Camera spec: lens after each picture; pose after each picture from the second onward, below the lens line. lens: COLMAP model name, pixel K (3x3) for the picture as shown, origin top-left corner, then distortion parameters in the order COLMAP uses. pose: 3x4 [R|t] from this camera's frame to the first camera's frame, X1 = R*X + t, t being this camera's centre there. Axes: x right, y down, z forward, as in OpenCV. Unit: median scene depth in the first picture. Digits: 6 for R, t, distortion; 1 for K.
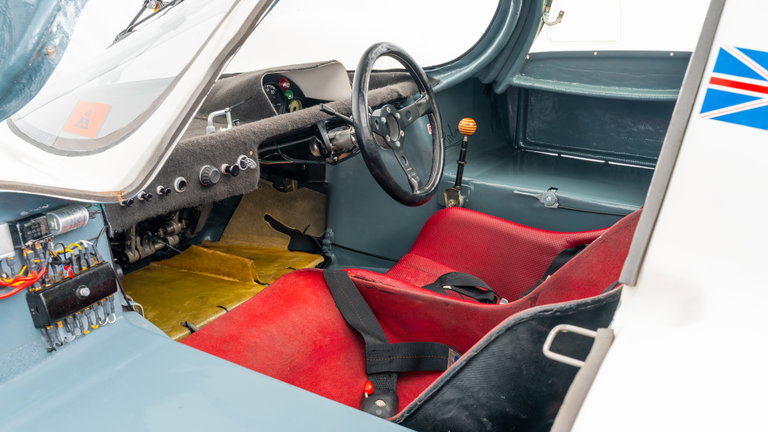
lens RADIAL K [[720.3, 0, 384.5], [0, 720.3, 216.0], [0, 0, 1]] dist [0.000465, 0.000000]
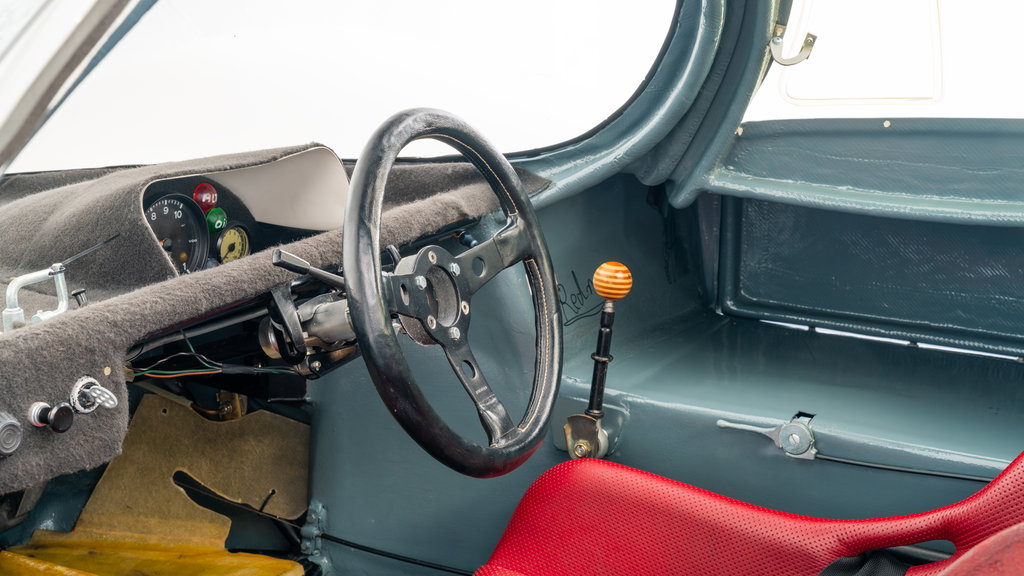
lens RADIAL K [[1399.1, 0, 512.3], [0, 1399.1, 288.4], [0, 0, 1]] dist [0.037314, 0.000000]
pose [[0.999343, -0.013745, 0.033544, 0.023701], [0.016359, 0.996743, -0.078964, -0.054995], [-0.032349, 0.079461, 0.996313, 0.127674]]
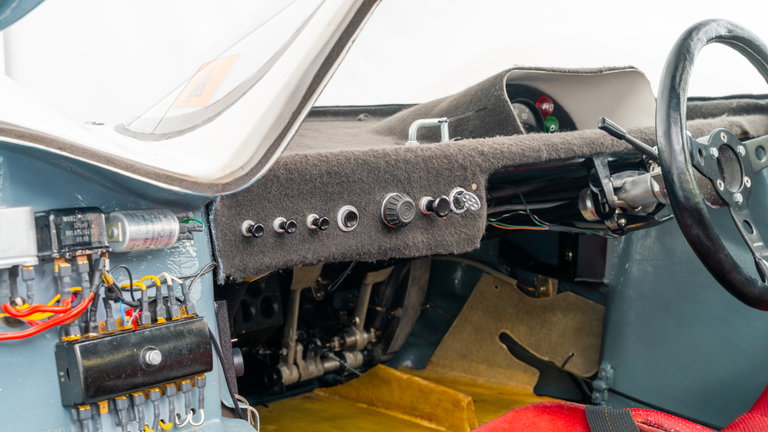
lens RADIAL K [[1049.3, 0, 385.1], [0, 1049.3, 221.3], [0, 0, 1]] dist [0.037314, 0.000000]
pose [[0.953076, 0.051299, -0.298354, 0.002034], [-0.100325, 0.983368, -0.151401, 0.063702], [0.285625, 0.174228, 0.942371, 0.146742]]
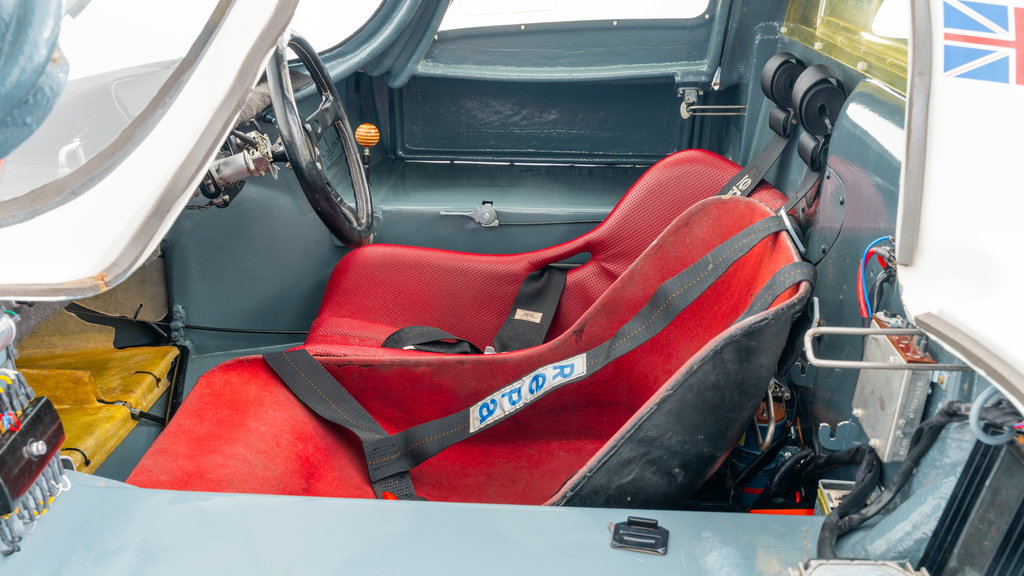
lens RADIAL K [[960.4, 0, 514.0], [0, 960.4, 288.5], [0, 0, 1]] dist [0.000465, 0.000000]
pose [[0.882992, -0.170183, 0.437451, -0.234186], [0.155872, 0.985384, 0.068720, -0.013743], [-0.442752, 0.007507, 0.896613, 0.046113]]
